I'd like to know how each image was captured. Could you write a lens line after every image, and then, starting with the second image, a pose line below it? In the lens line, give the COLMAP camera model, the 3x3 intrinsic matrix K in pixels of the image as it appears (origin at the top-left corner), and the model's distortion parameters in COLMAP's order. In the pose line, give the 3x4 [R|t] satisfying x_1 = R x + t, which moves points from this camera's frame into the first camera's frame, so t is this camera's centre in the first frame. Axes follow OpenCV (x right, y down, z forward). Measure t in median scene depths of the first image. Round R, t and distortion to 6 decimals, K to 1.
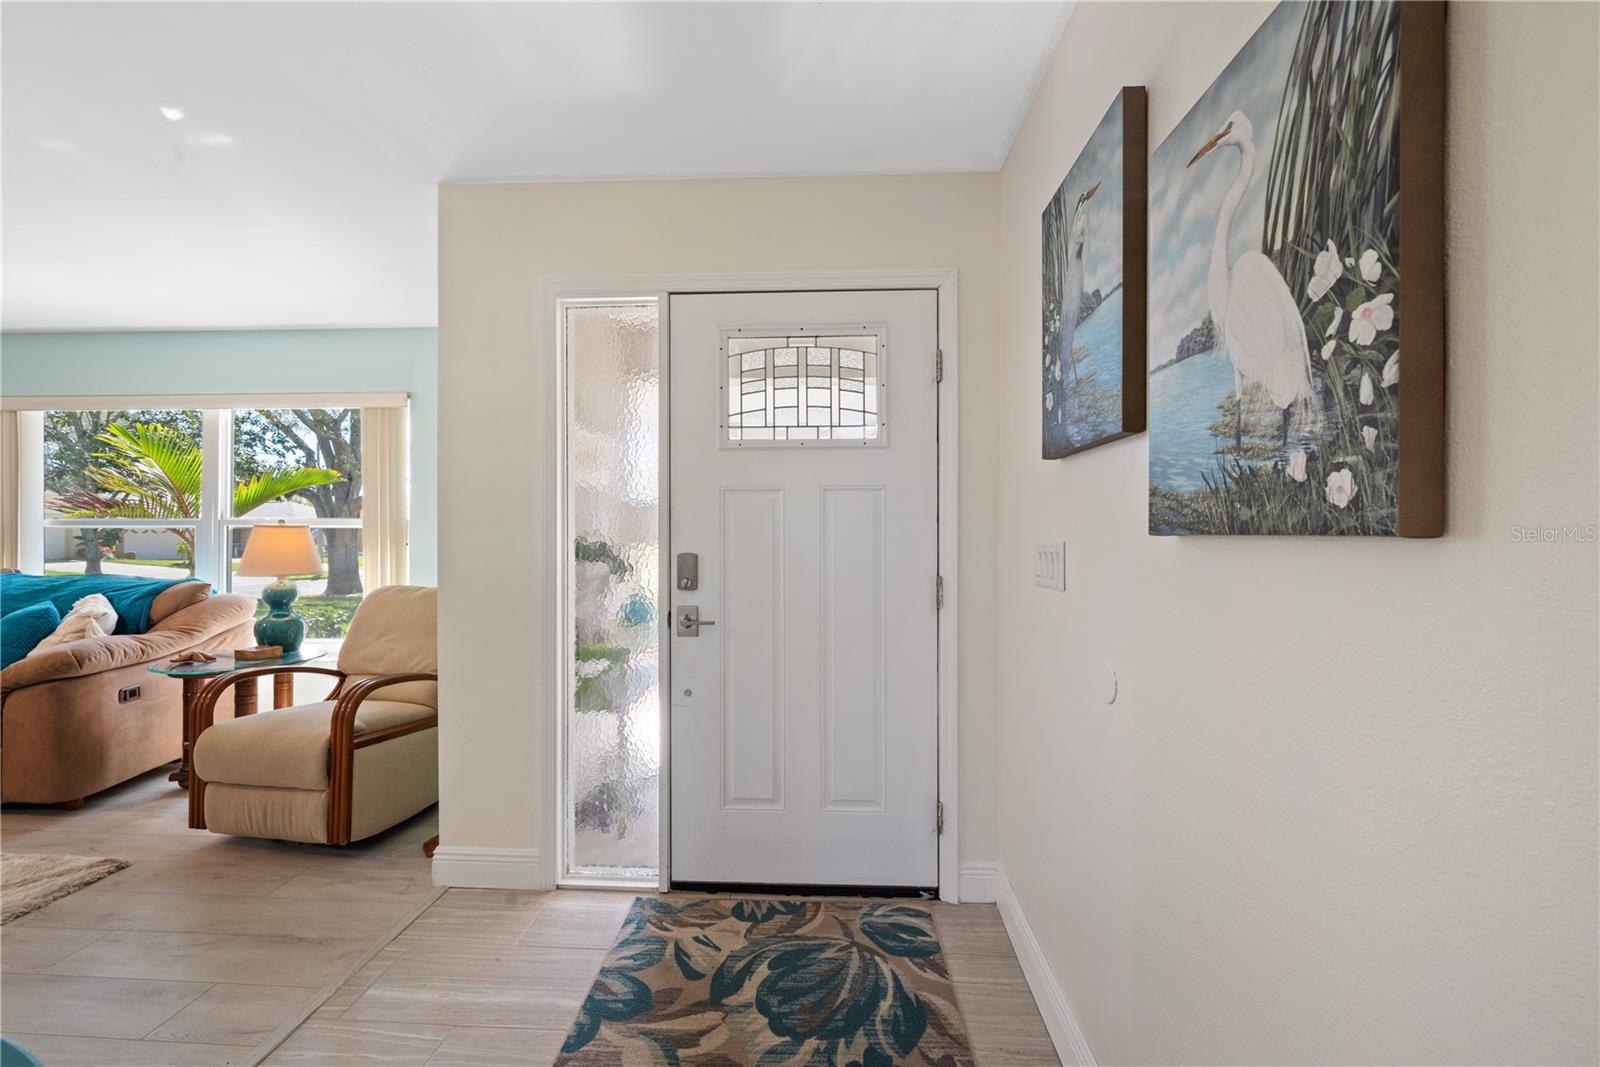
lens RADIAL K [[631.2, 0, 793.9], [0, 631.2, 531.2], [0, 0, 1]] dist [0.000969, -0.000188]
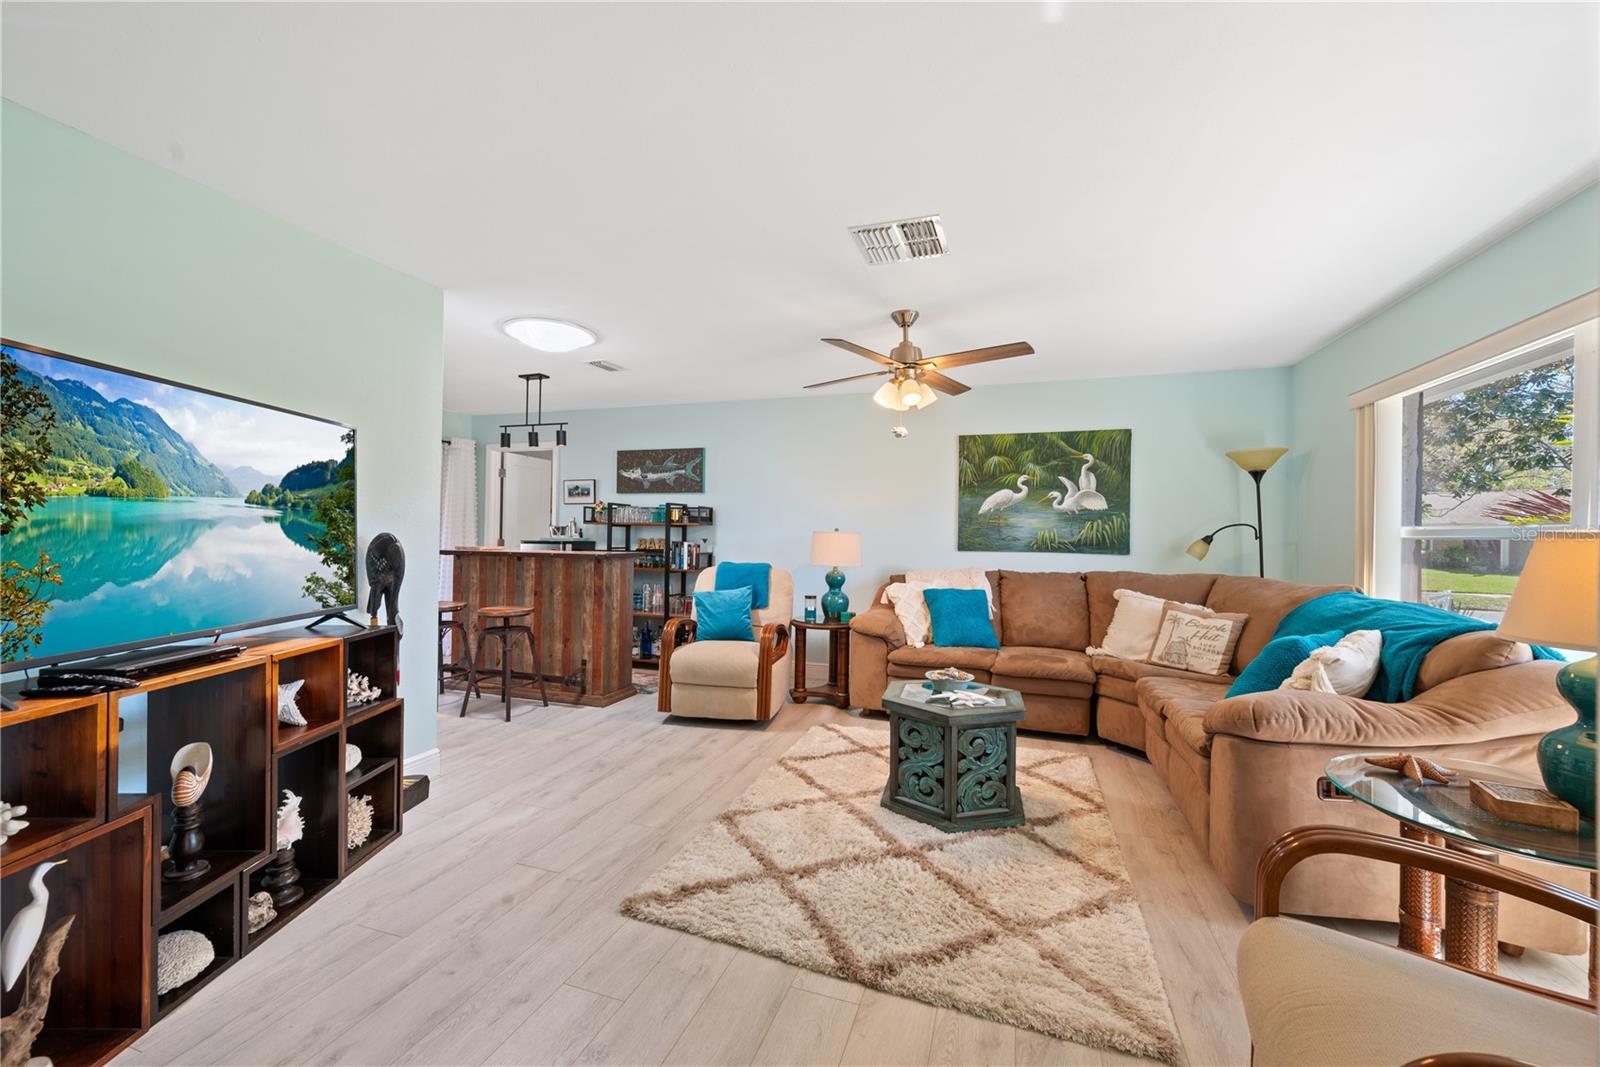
lens RADIAL K [[631.2, 0, 802.0], [0, 631.2, 534.3], [0, 0, 1]] dist [0.000969, -0.000188]
pose [[-0.274261, -0.008579, -0.961617, -1.228394], [-0.008764, 0.999941, -0.006422, 0.005893], [0.961615, 0.006666, -0.274320, 2.994948]]
